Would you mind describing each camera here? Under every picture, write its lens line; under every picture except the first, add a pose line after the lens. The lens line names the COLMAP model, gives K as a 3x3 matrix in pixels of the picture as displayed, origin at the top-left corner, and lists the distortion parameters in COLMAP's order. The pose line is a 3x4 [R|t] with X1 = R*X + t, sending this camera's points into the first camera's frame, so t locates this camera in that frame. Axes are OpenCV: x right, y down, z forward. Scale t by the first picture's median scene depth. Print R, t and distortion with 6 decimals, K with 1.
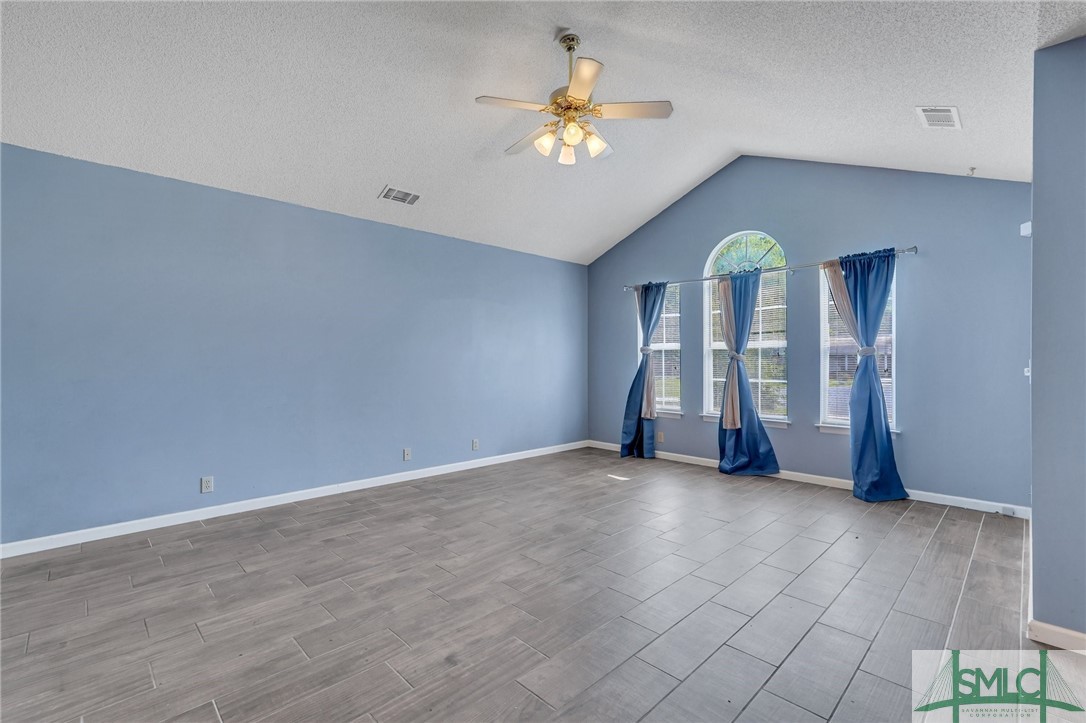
lens RADIAL K [[481.7, 0, 543.0], [0, 481.7, 361.5], [0, 0, 1]] dist [-0.003442, 0.000143]
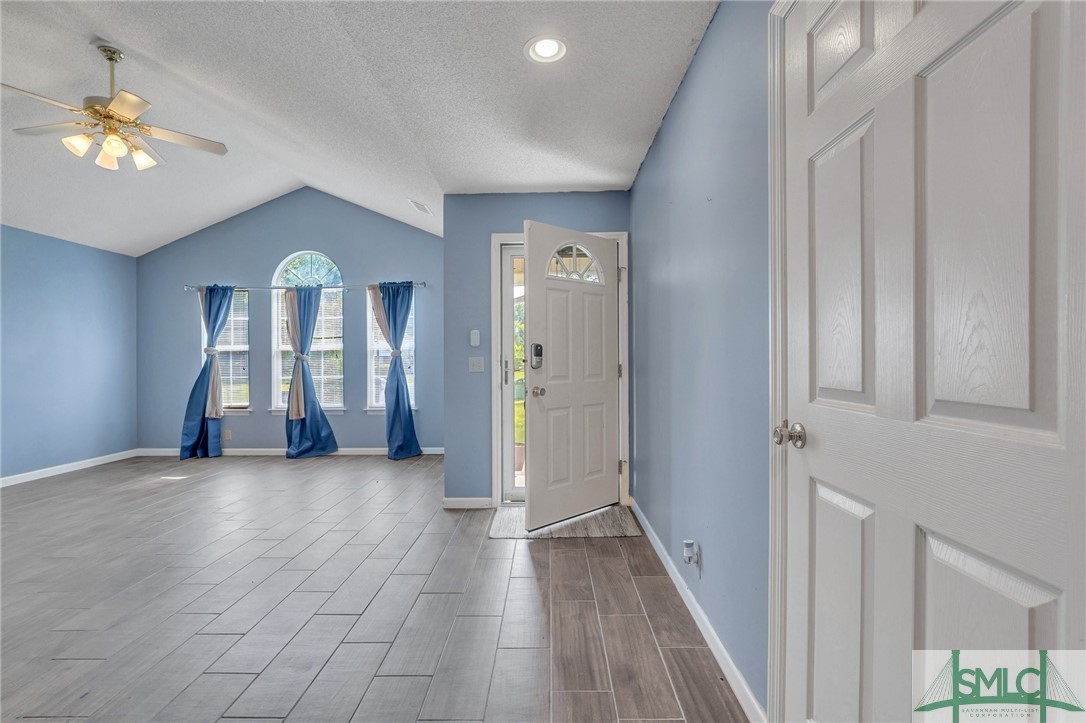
lens RADIAL K [[487.1, 0, 546.5], [0, 487.1, 354.3], [0, 0, 1]] dist [0.002313, 0.000905]
pose [[0.705958, 0.001235, 0.708253, -0.019143], [0.009856, 0.999885, -0.011567, 0.003104], [-0.708185, 0.015146, 0.705864, -0.280911]]
